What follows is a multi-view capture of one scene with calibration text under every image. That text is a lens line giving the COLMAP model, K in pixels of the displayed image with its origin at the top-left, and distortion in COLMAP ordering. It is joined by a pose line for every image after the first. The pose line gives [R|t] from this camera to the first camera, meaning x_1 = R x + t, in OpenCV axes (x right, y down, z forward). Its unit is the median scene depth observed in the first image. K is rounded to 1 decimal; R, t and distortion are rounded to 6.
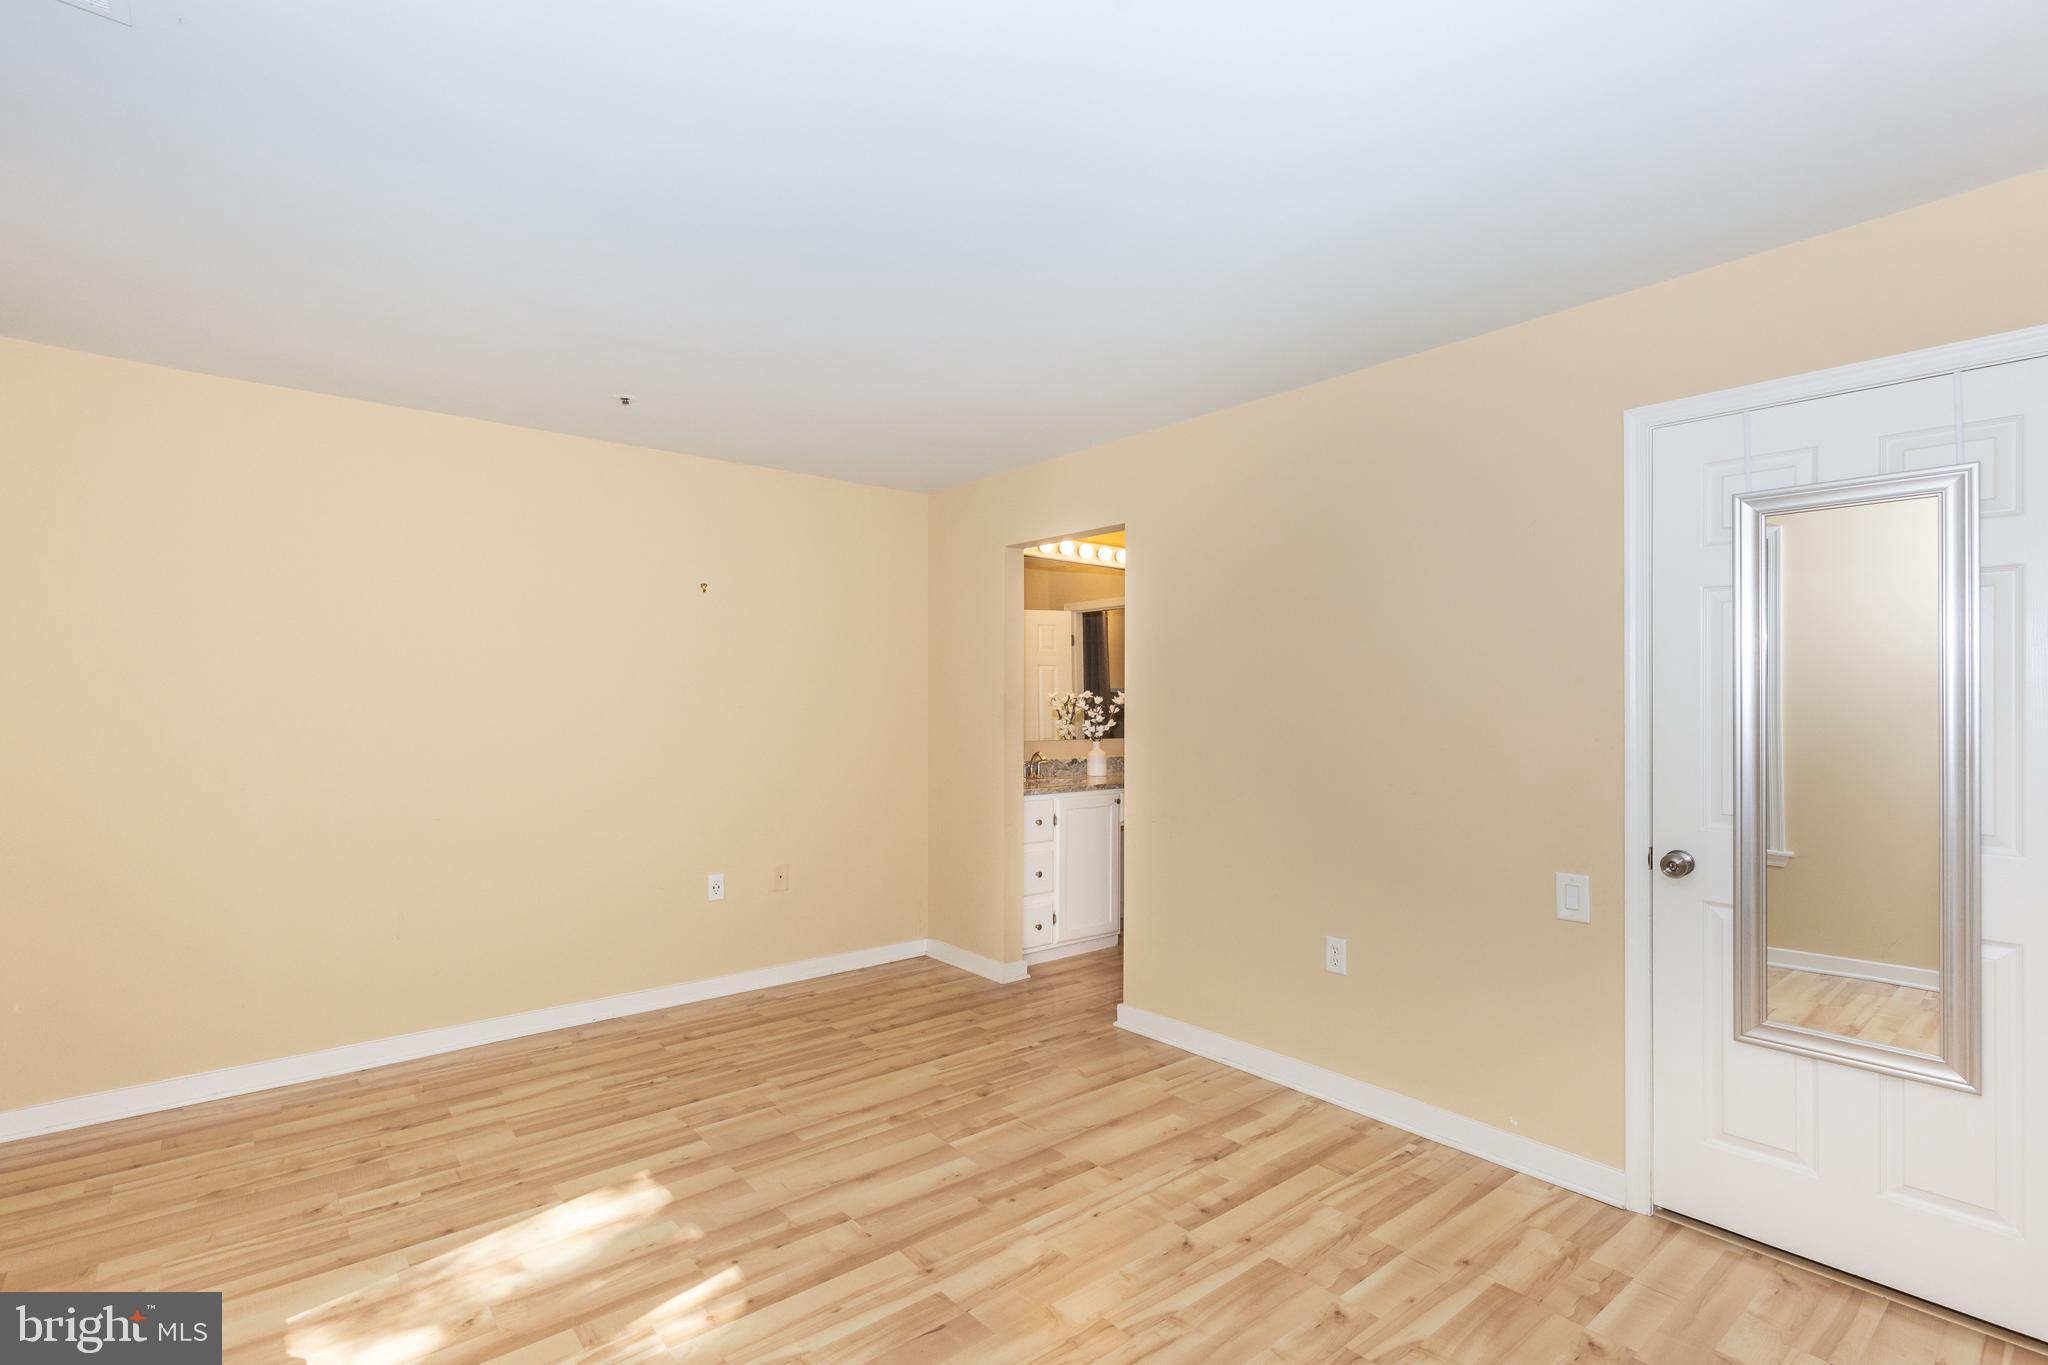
lens RADIAL K [[938.5, 0, 1001.2], [0, 938.5, 678.2], [0, 0, 1]] dist [0.001763, 0.000255]
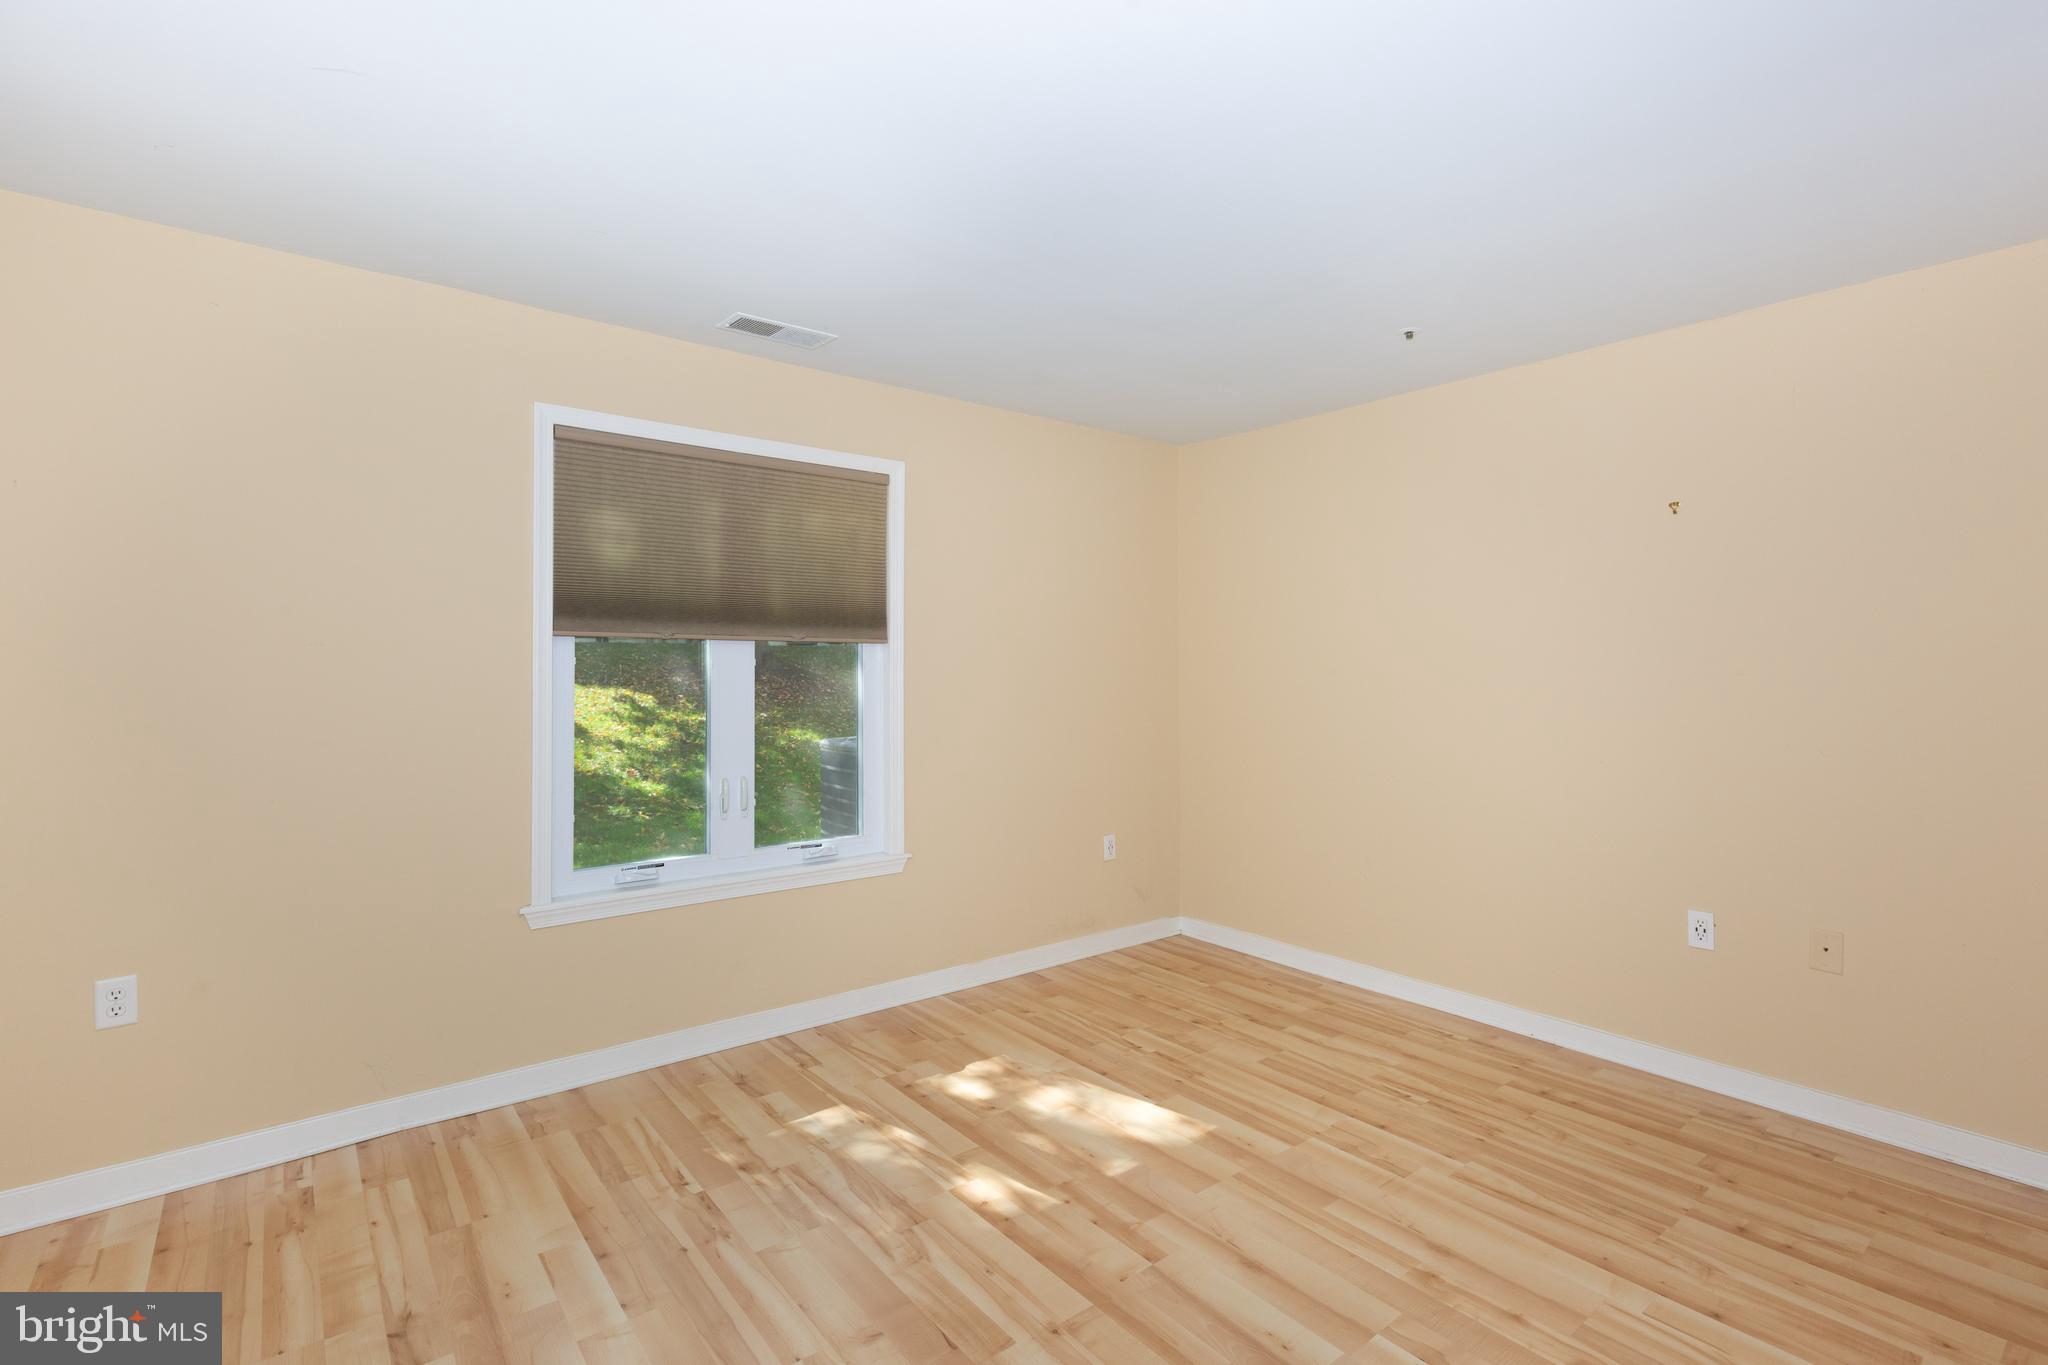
lens RADIAL K [[947.6, 0, 1028.2], [0, 947.6, 690.0], [0, 0, 1]] dist [0.001368, 0.000260]
pose [[0.004812, 0.022551, -0.999734, 0.511542], [0.023723, 0.999462, 0.022659, 0.022992], [0.999707, -0.023826, 0.004275, 0.660714]]
